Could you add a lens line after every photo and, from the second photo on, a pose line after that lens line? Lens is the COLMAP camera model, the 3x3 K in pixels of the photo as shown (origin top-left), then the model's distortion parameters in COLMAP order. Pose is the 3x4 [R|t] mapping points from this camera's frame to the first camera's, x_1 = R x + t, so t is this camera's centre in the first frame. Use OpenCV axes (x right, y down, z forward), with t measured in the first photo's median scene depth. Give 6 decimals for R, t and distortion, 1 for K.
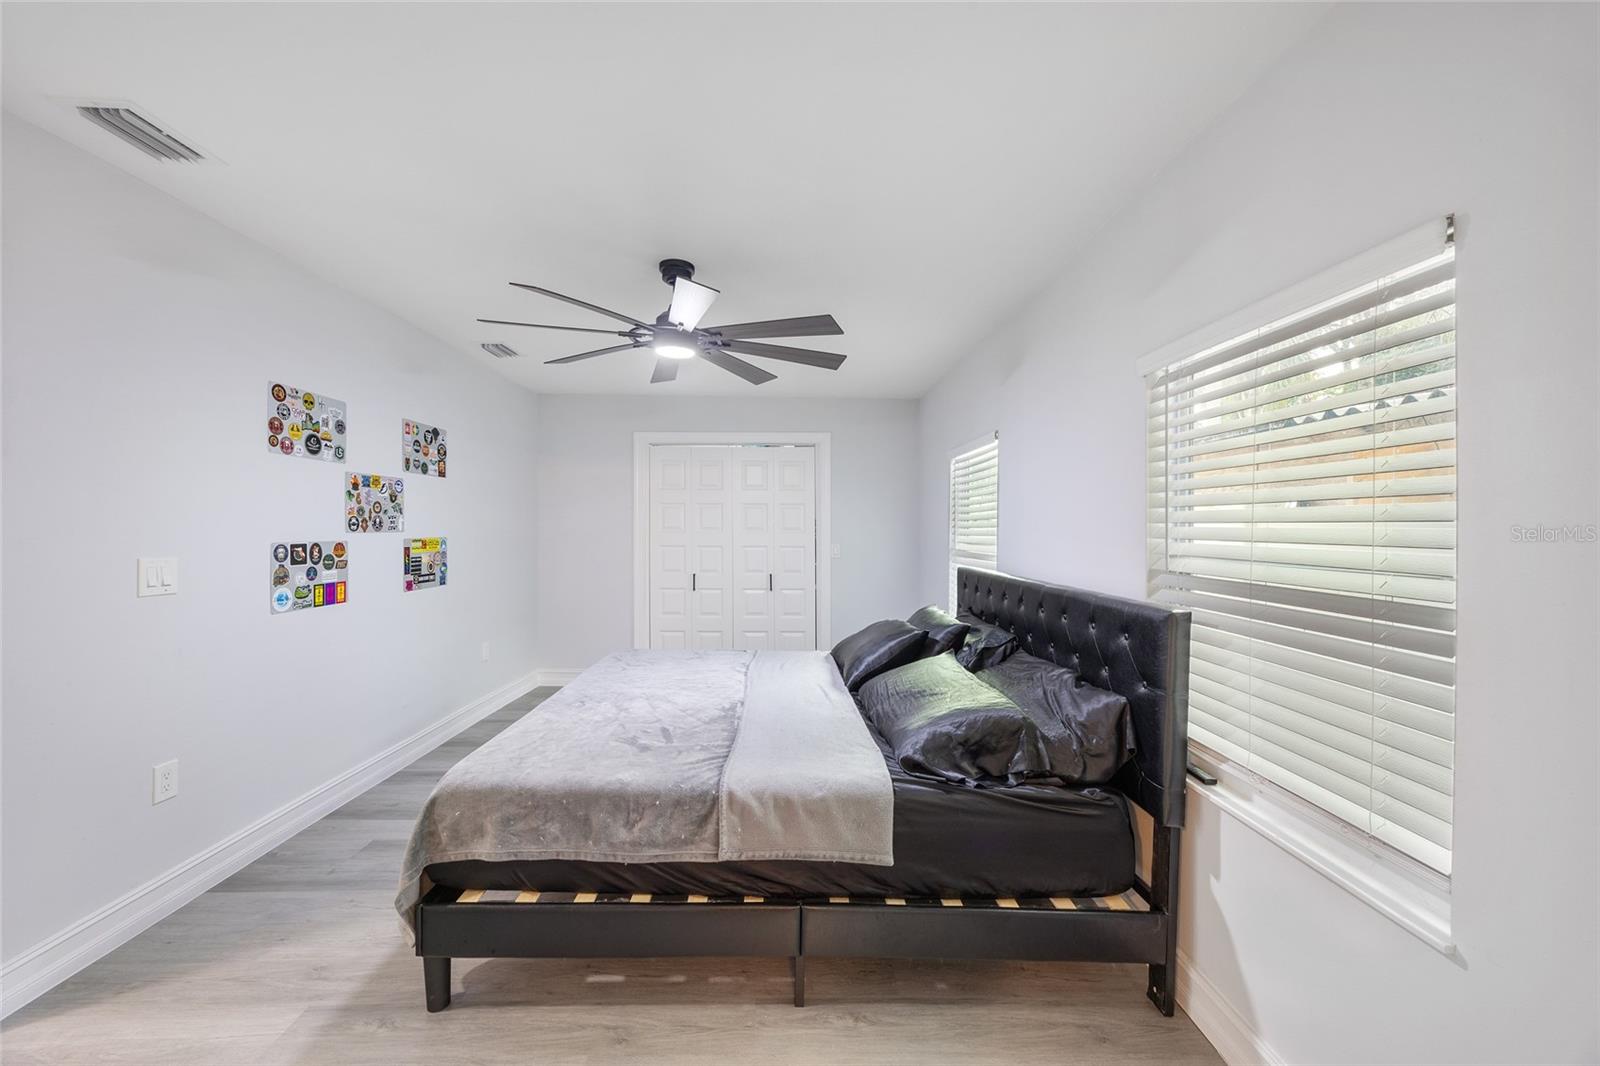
lens RADIAL K [[611.1, 0, 800.0], [0, 611.1, 533.0], [0, 0, 1]] dist [0.010903, -0.000052]
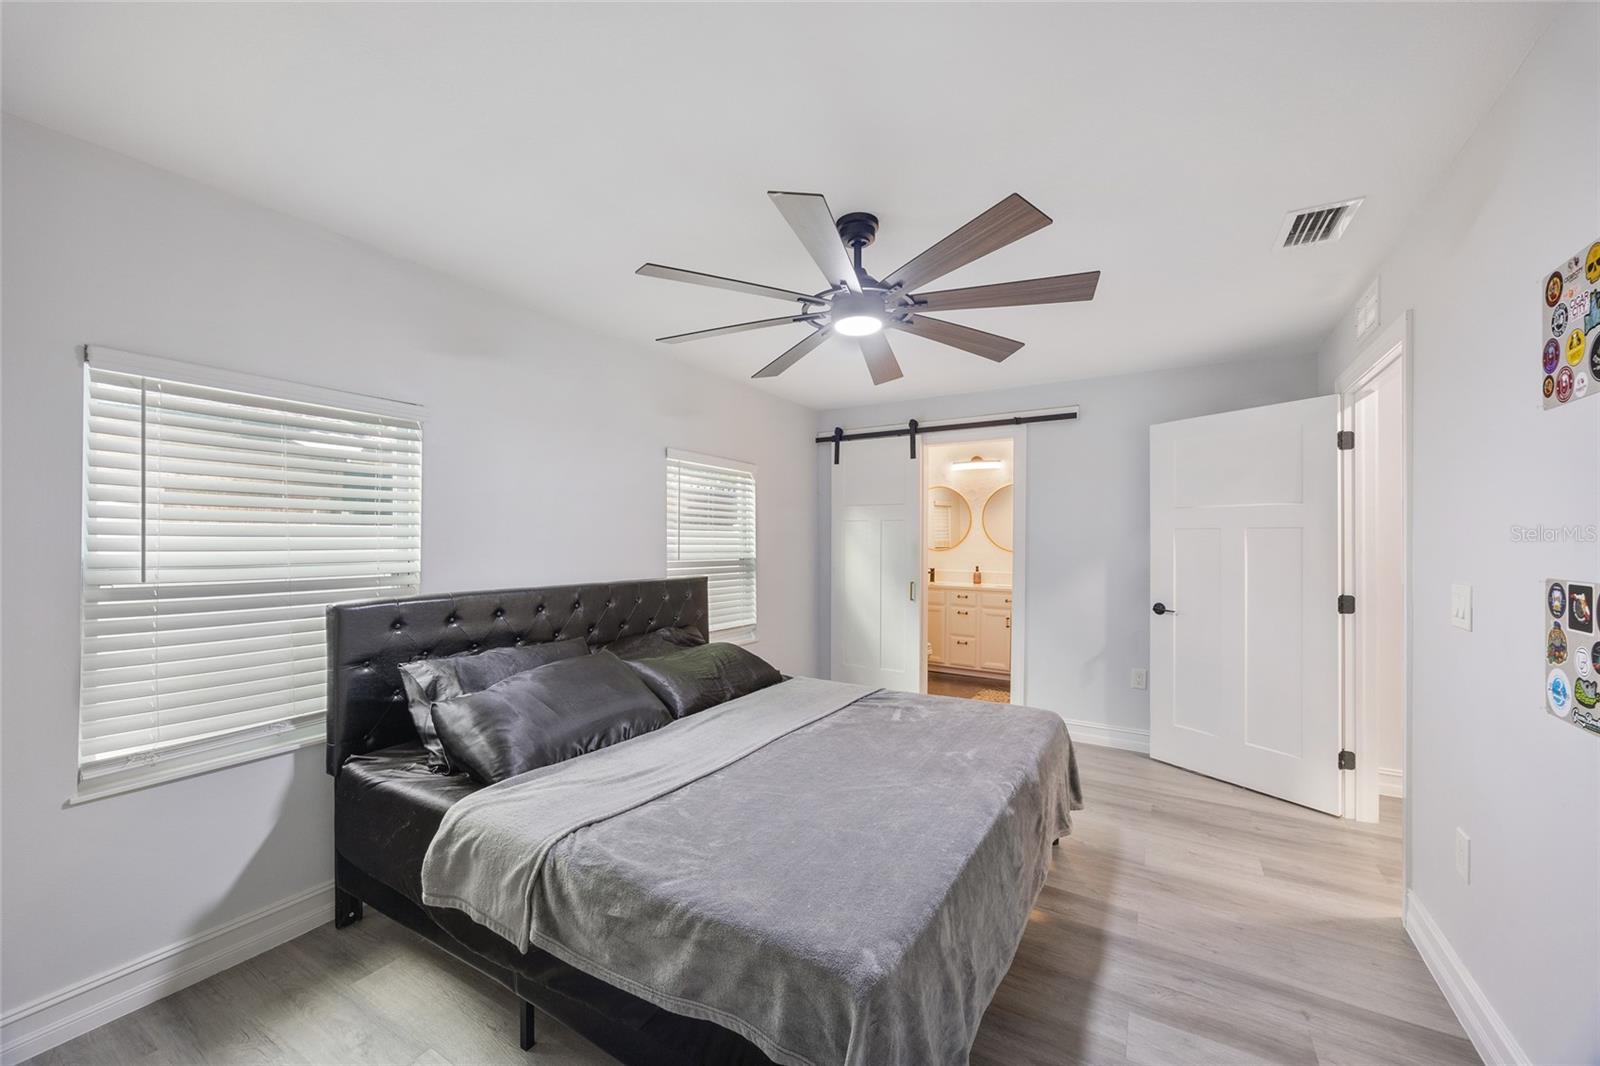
lens RADIAL K [[593.7, 0, 800.0], [0, 593.7, 533.0], [0, 0, 1]] dist [-0.000098, -0.000022]
pose [[-0.829311, -0.002961, 0.558779, -0.597906], [-0.006813, 0.999965, -0.004812, -0.016351], [-0.558746, -0.007797, -0.829302, 1.761873]]
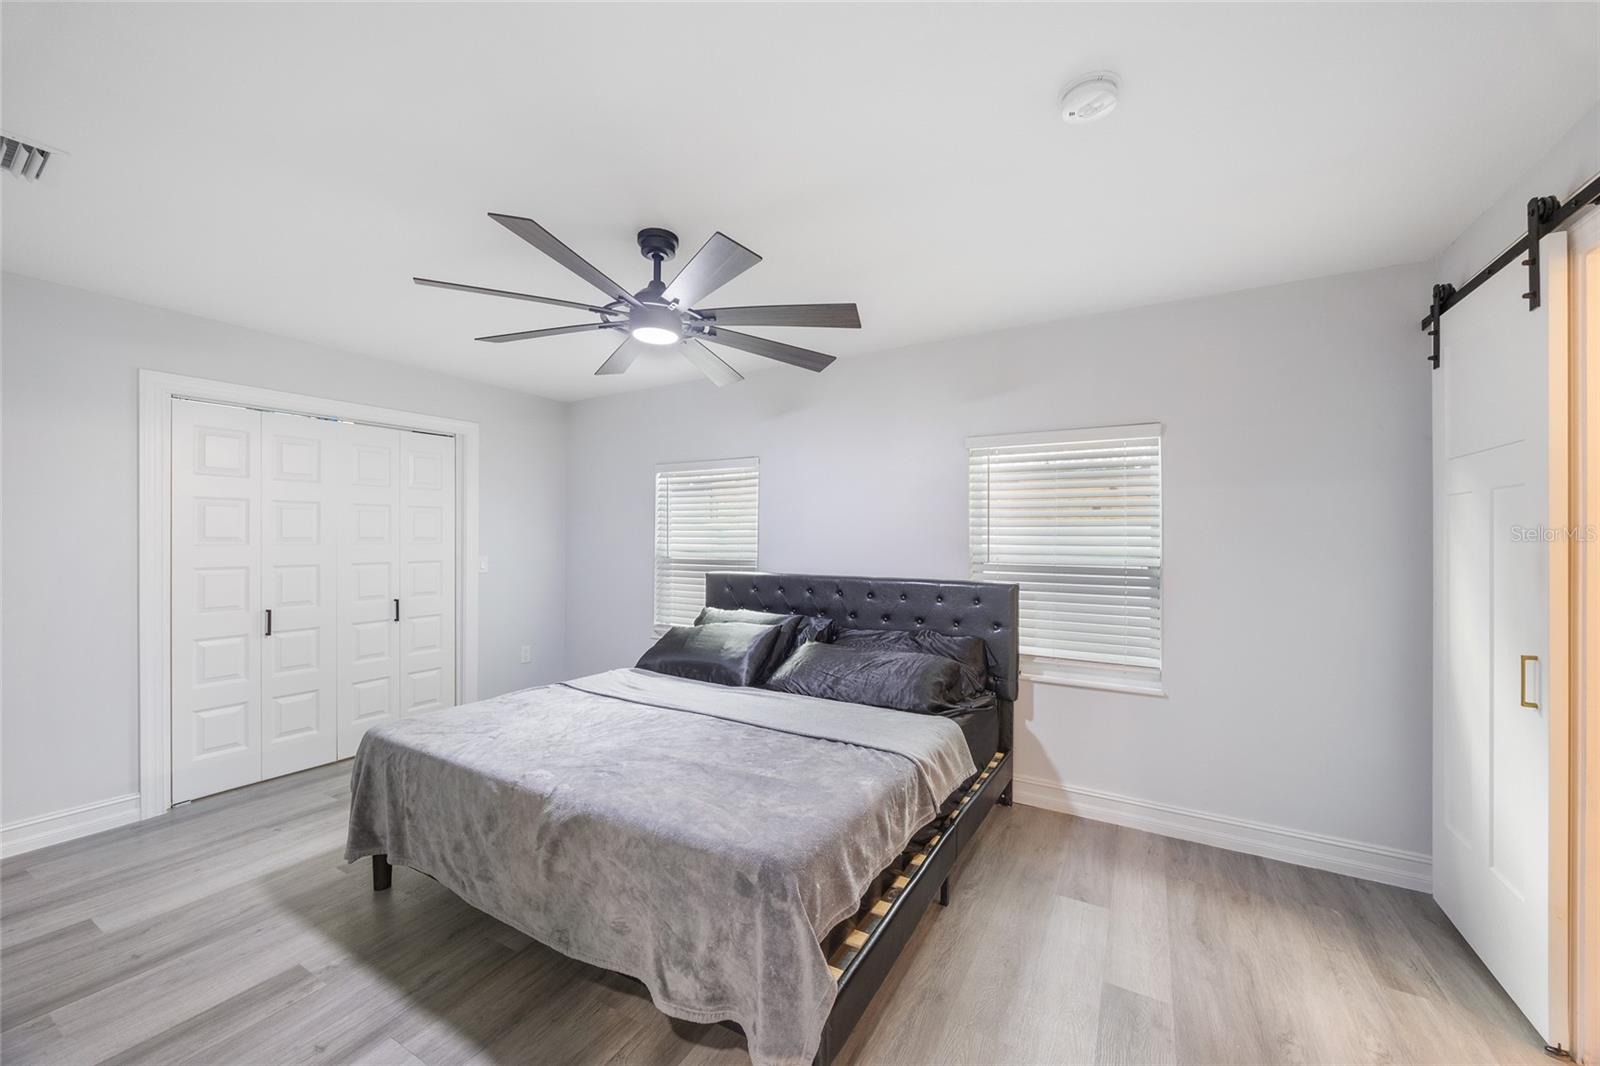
lens RADIAL K [[611.1, 0, 800.0], [0, 611.1, 533.0], [0, 0, 1]] dist [0.010903, -0.000052]
pose [[0.528600, 0.003476, 0.848864, -0.858330], [0.004192, 0.999969, -0.006706, -0.011049], [-0.848861, 0.007103, 0.528568, 0.382681]]
